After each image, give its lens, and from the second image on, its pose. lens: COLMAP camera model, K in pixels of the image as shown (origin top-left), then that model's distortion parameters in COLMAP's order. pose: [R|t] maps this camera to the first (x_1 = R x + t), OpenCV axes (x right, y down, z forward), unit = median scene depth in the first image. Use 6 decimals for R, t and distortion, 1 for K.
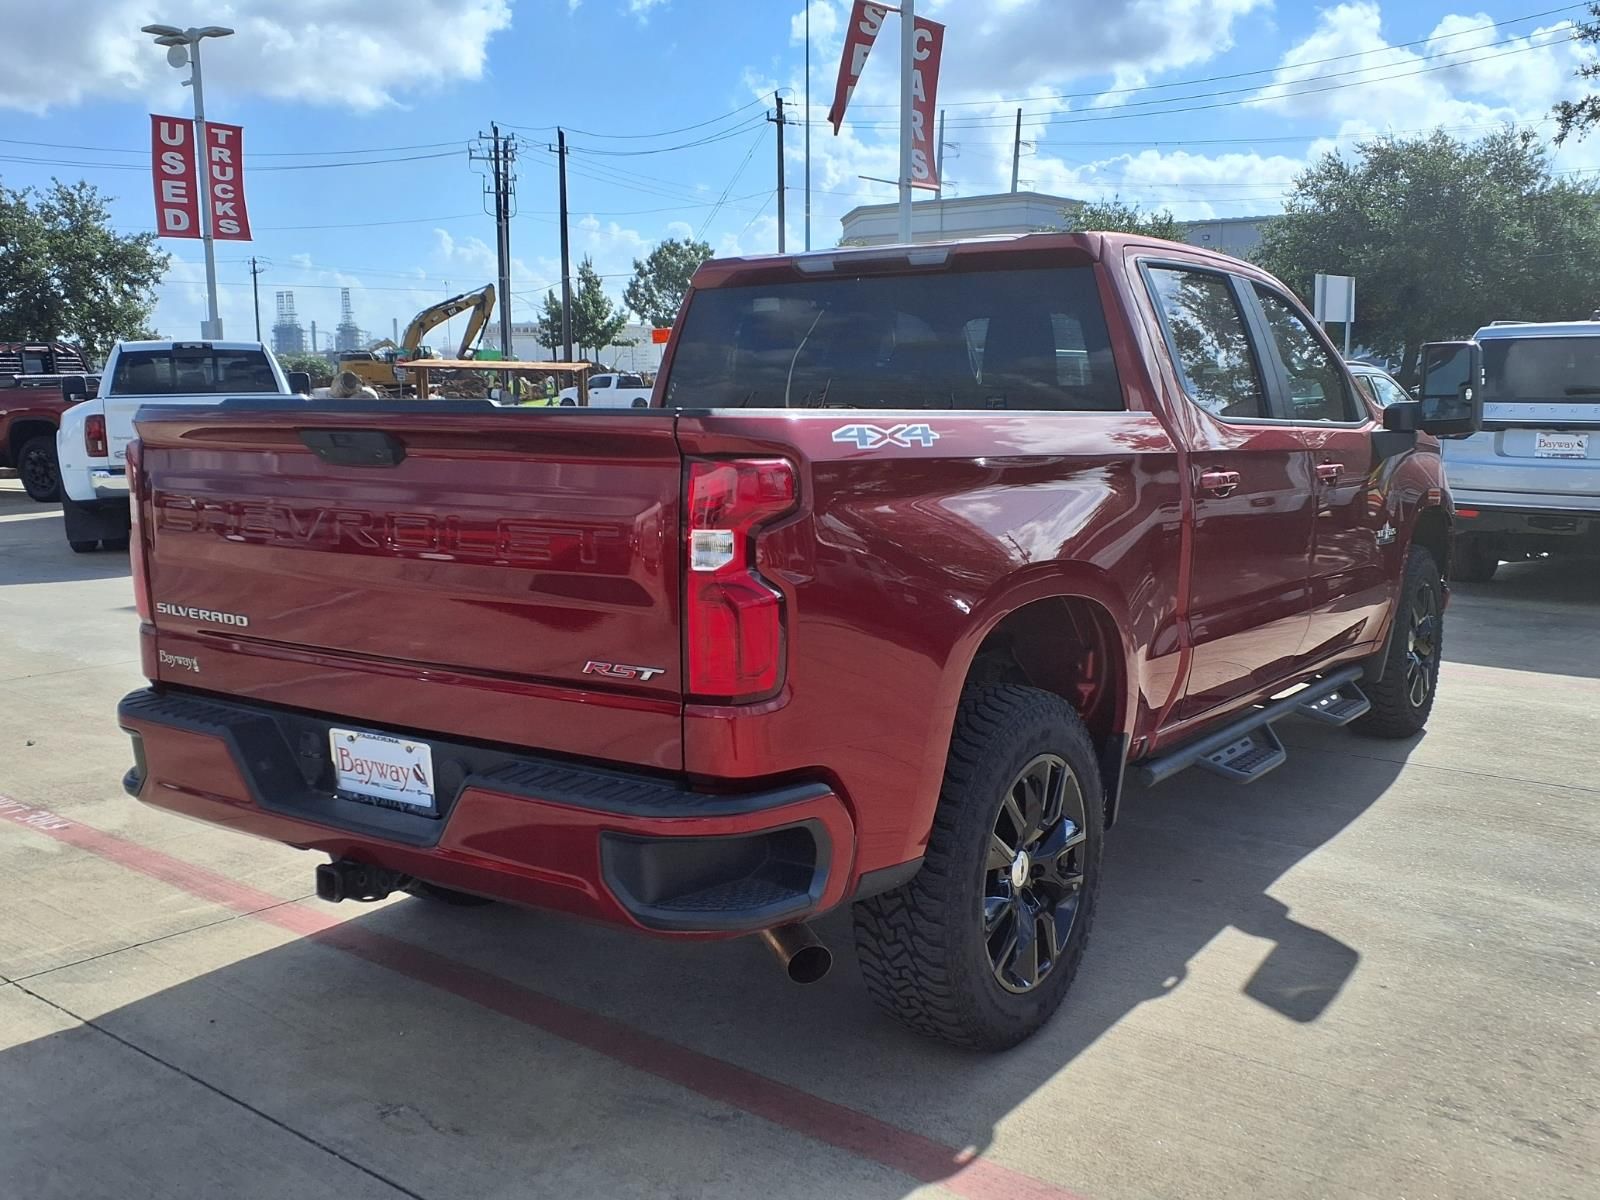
lens RADIAL K [[1522.2, 0, 773.2], [0, 1522.2, 597.4], [0, 0, 1]] dist [0.092606, -0.138135]
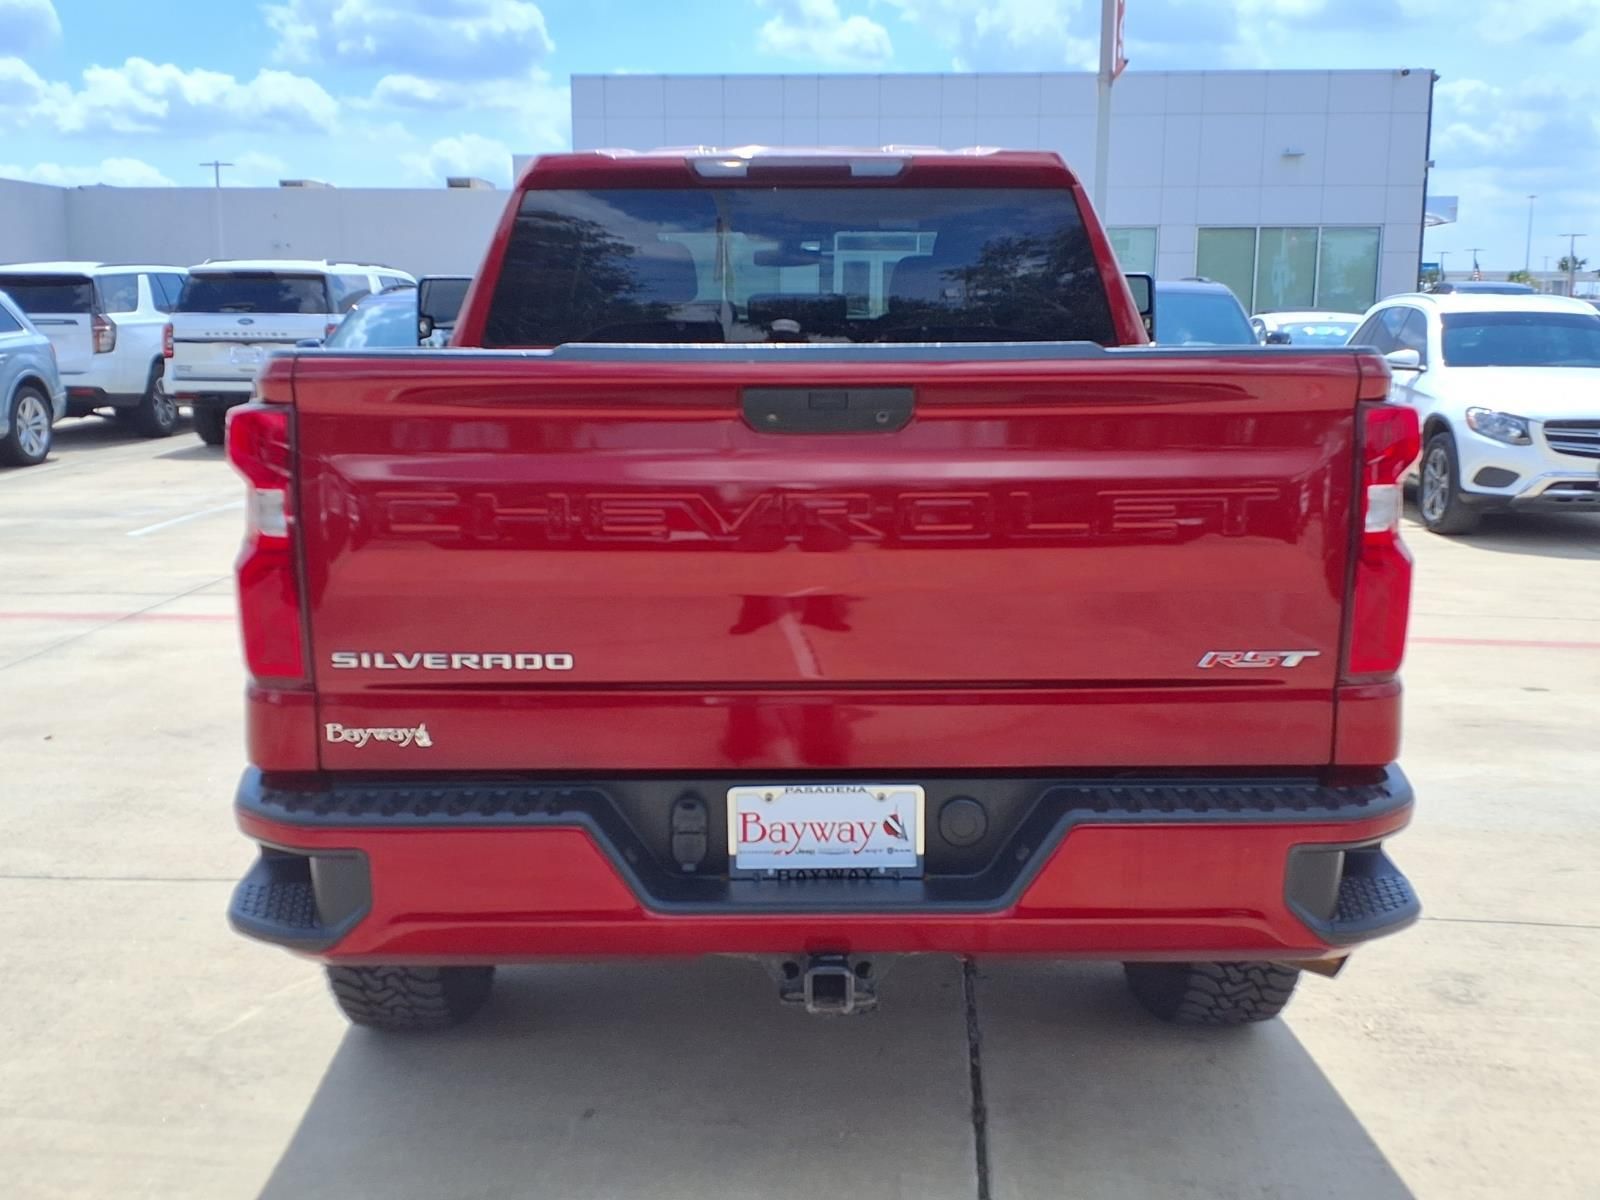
lens RADIAL K [[1586.4, 0, 800.0], [0, 1586.4, 556.1], [0, 0, 1]] dist [0.176314, 0.003131]
pose [[0.813190, -0.092688, 0.574570, -0.683168], [0.078565, 0.995683, 0.049427, -0.061307], [-0.576671, 0.004948, 0.816962, 0.347267]]
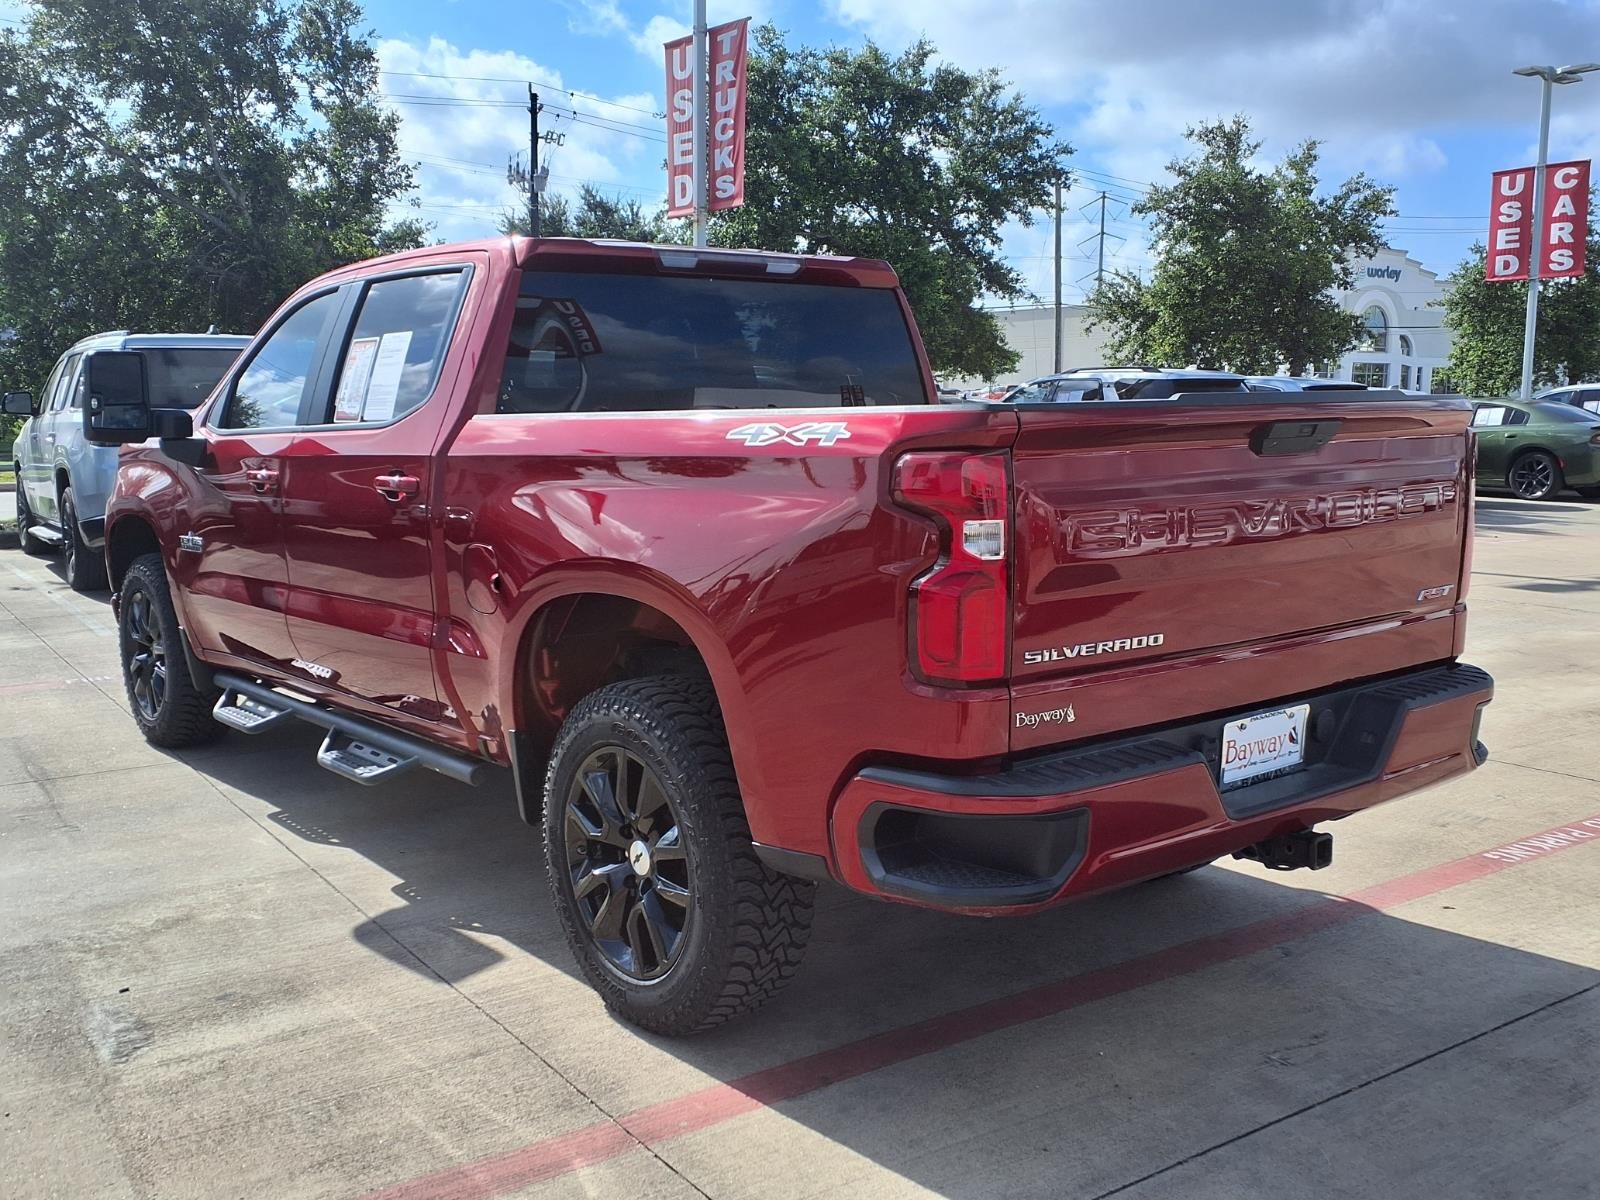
lens RADIAL K [[1522.2, 0, 773.2], [0, 1522.2, 597.4], [0, 0, 1]] dist [0.092606, -0.138135]
pose [[0.269470, -0.126773, 0.954628, -1.290212], [0.135965, 0.986376, 0.092609, -0.126080], [-0.953362, 0.104841, 0.283036, 0.978464]]
